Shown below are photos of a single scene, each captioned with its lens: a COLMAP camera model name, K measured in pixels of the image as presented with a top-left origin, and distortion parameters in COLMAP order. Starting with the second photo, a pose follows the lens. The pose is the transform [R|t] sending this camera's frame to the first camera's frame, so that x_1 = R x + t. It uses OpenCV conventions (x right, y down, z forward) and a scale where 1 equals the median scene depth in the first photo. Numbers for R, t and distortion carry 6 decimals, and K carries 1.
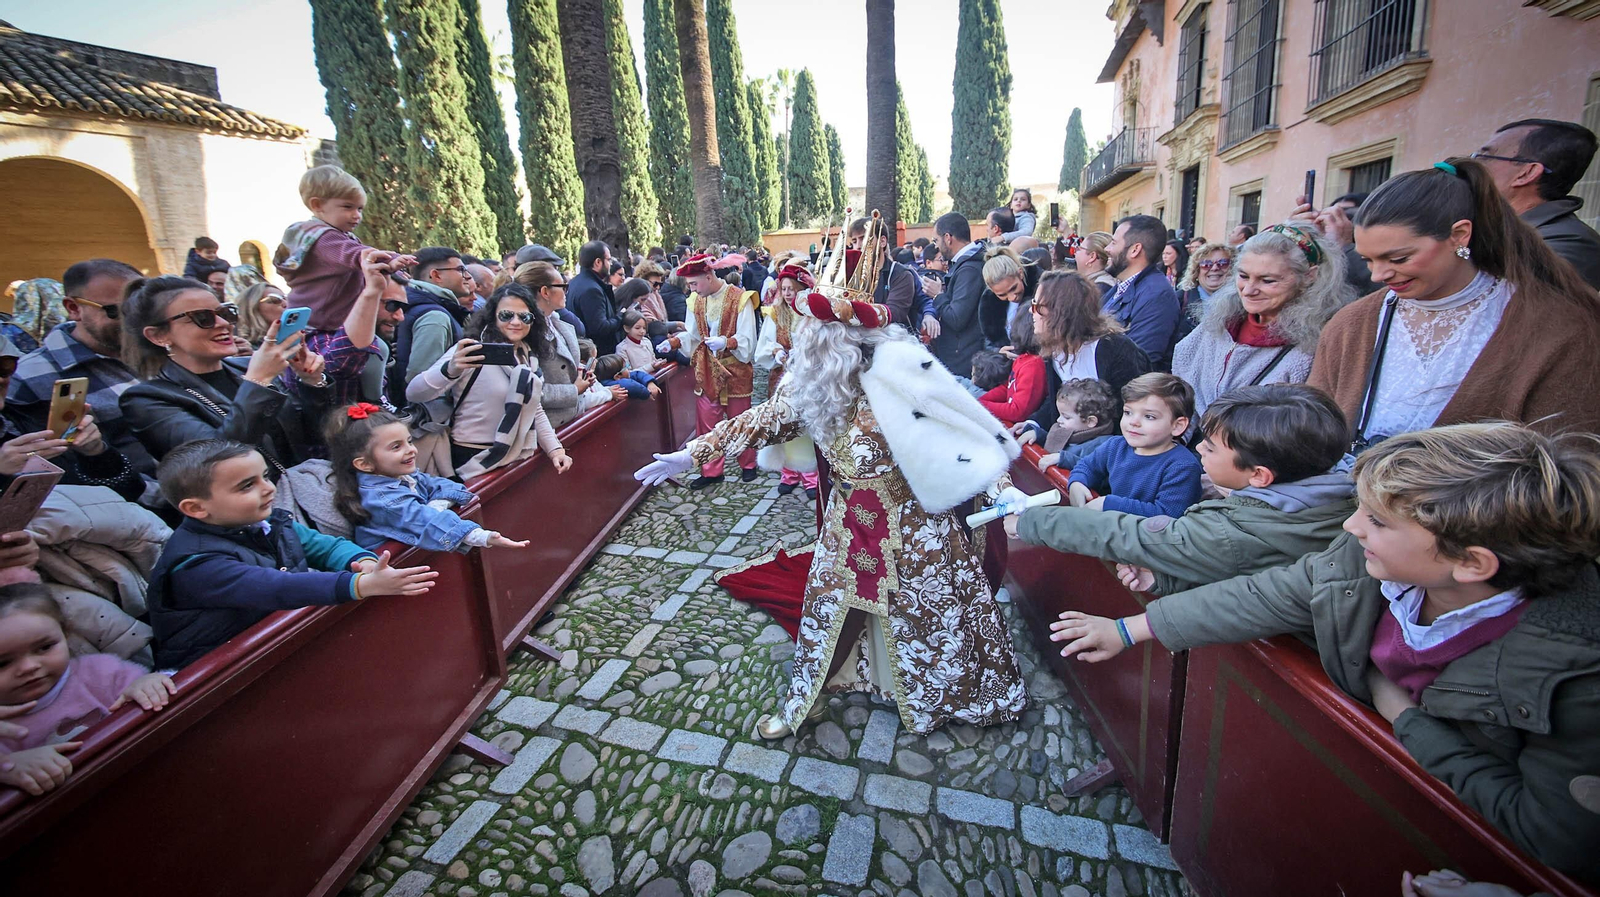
lens RADIAL K [[564.2, 0, 802.3], [0, 564.2, 391.4], [0, 0, 1]] dist [0.017710, -0.016380]
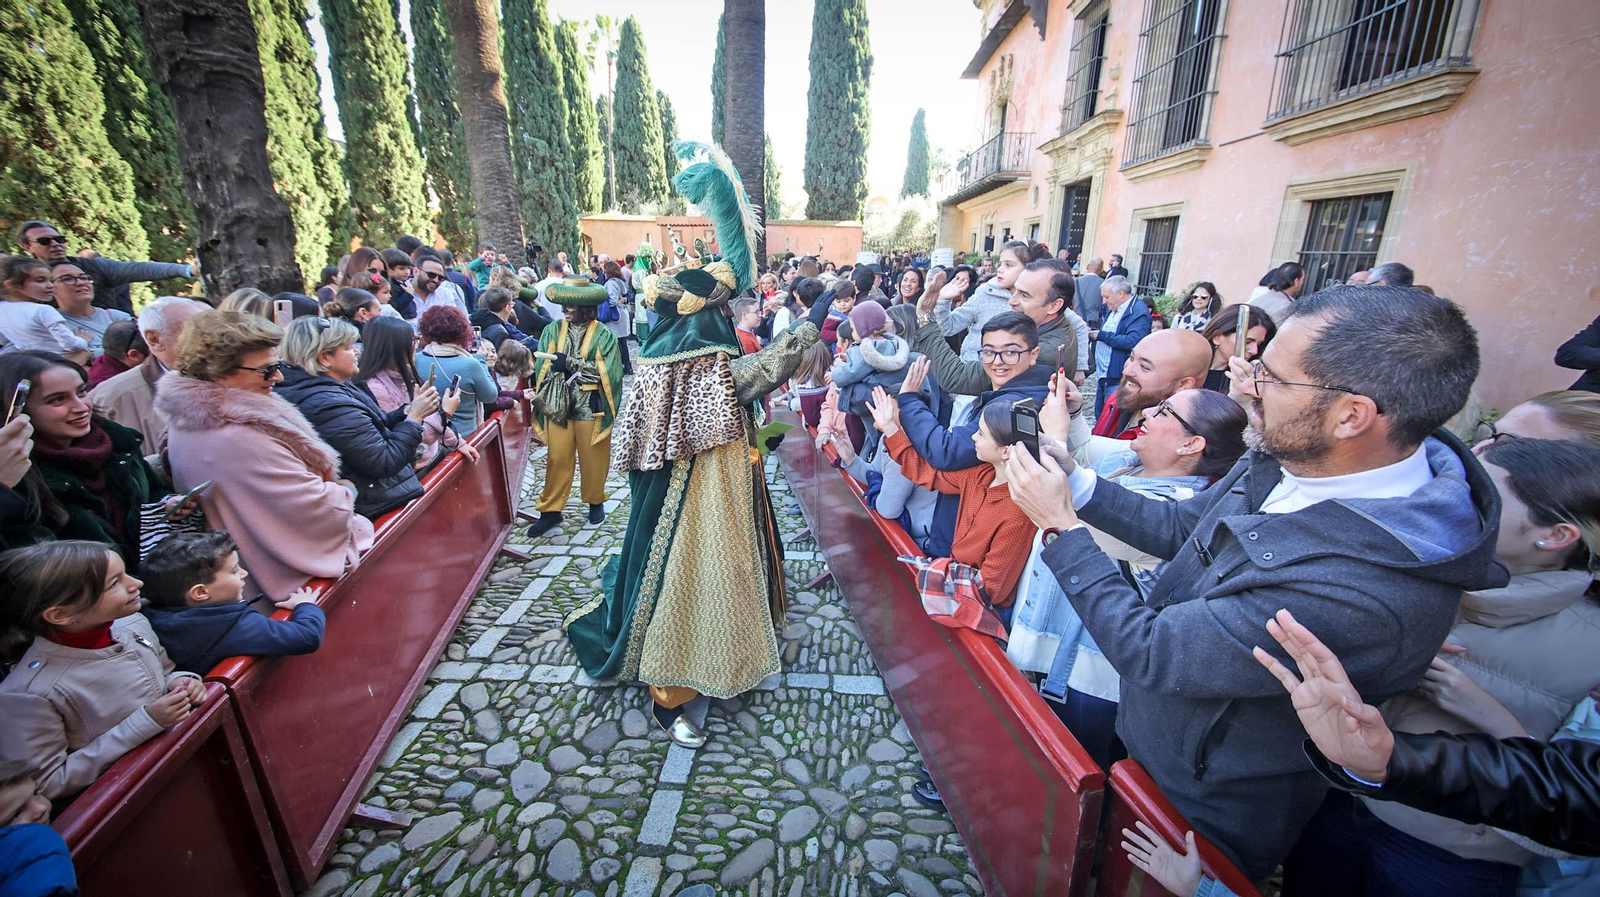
lens RADIAL K [[588.1, 0, 800.0], [0, 588.1, 448.5], [0, 0, 1]] dist [-0.023909, -0.000132]
pose [[0.963044, -0.025176, 0.268165, -0.001044], [-0.000369, 0.995498, 0.094784, -0.035412], [-0.269344, -0.091380, 0.958699, 0.104184]]
